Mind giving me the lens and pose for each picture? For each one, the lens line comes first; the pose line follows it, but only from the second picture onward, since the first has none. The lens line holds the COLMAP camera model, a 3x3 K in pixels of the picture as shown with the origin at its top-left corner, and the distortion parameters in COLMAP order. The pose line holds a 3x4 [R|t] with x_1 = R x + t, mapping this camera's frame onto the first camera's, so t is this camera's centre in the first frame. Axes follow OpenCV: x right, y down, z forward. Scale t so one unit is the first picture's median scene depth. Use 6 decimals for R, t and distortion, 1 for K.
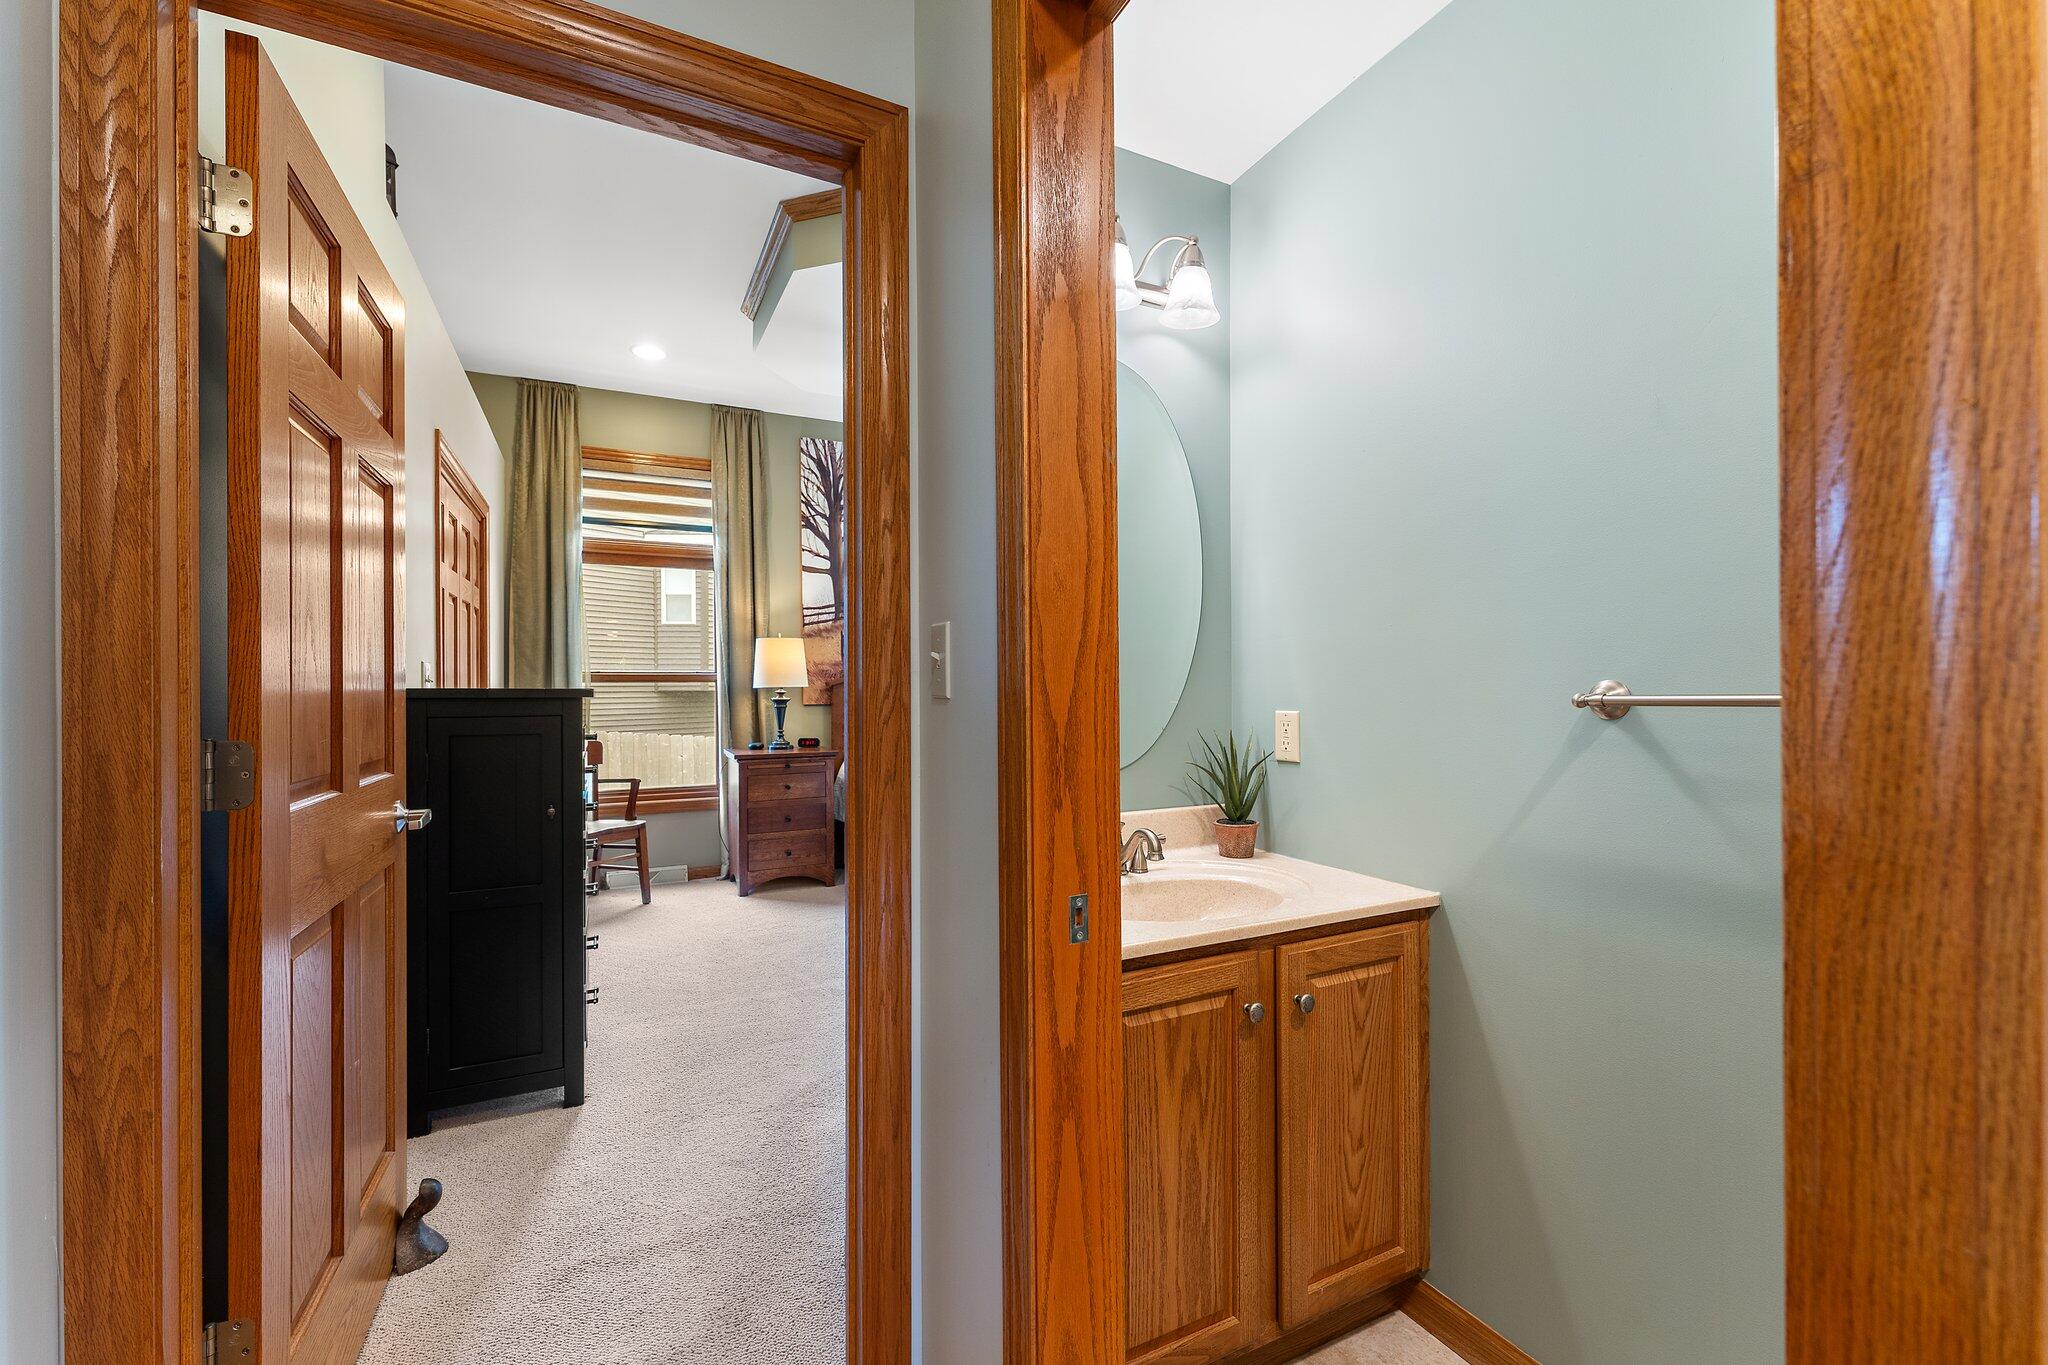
lens RADIAL K [[815.7, 0, 1034.3], [0, 815.7, 688.4], [0, 0, 1]] dist [-0.000686, -0.000080]
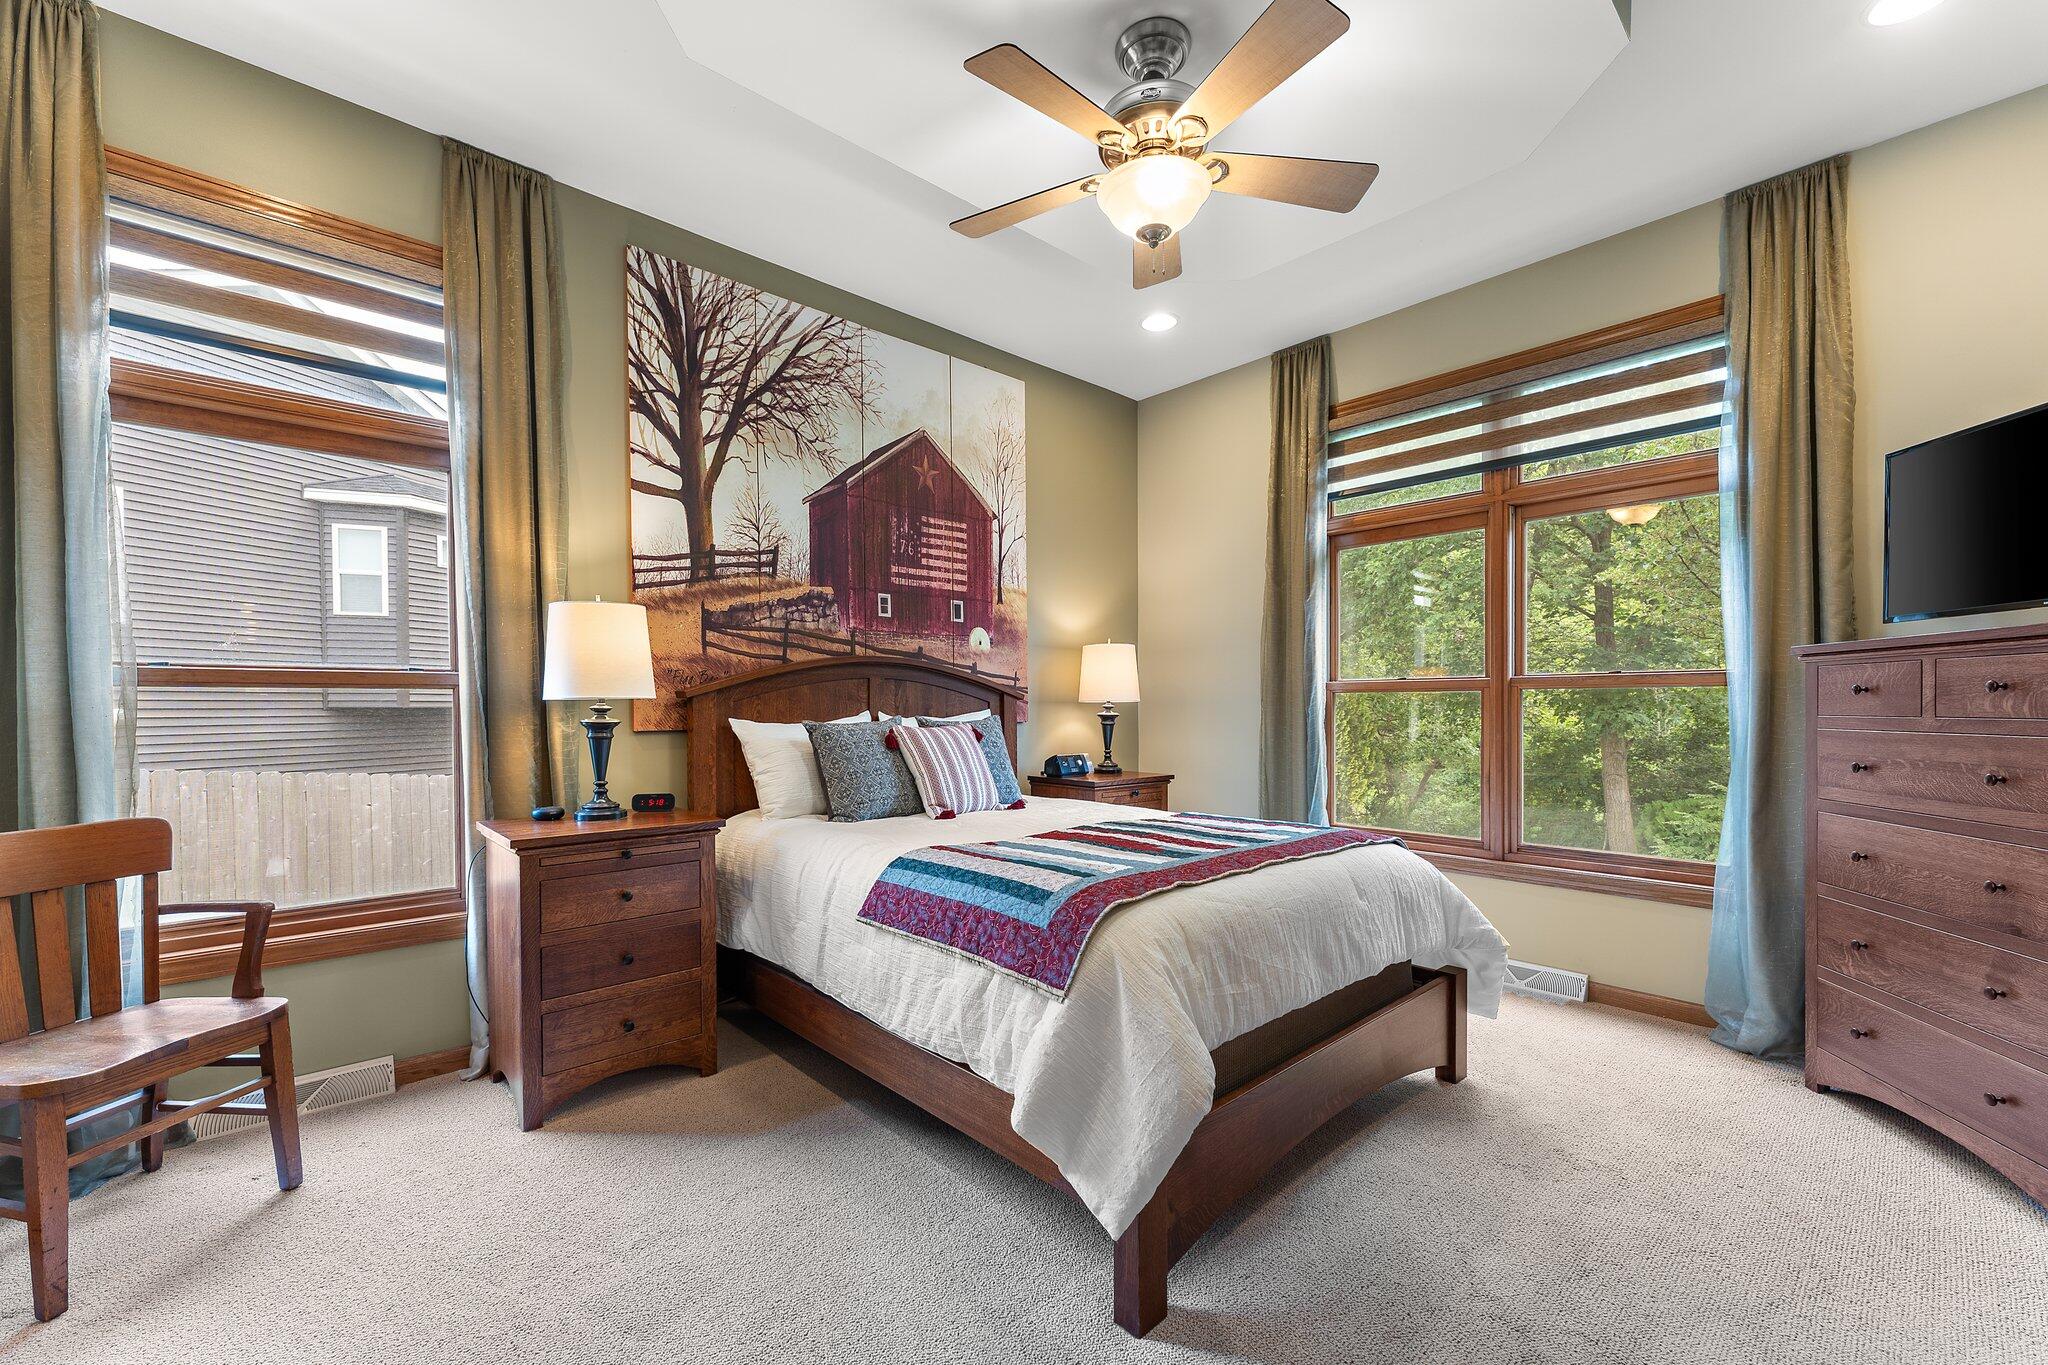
lens RADIAL K [[844.6, 0, 1025.6], [0, 844.6, 716.8], [0, 0, 1]] dist [-0.003093, 0.007842]
pose [[0.967379, -0.000473, 0.253334, -0.178042], [-0.002838, 0.999915, 0.012702, 0.002085], [-0.253318, -0.013006, 0.967296, 0.394308]]
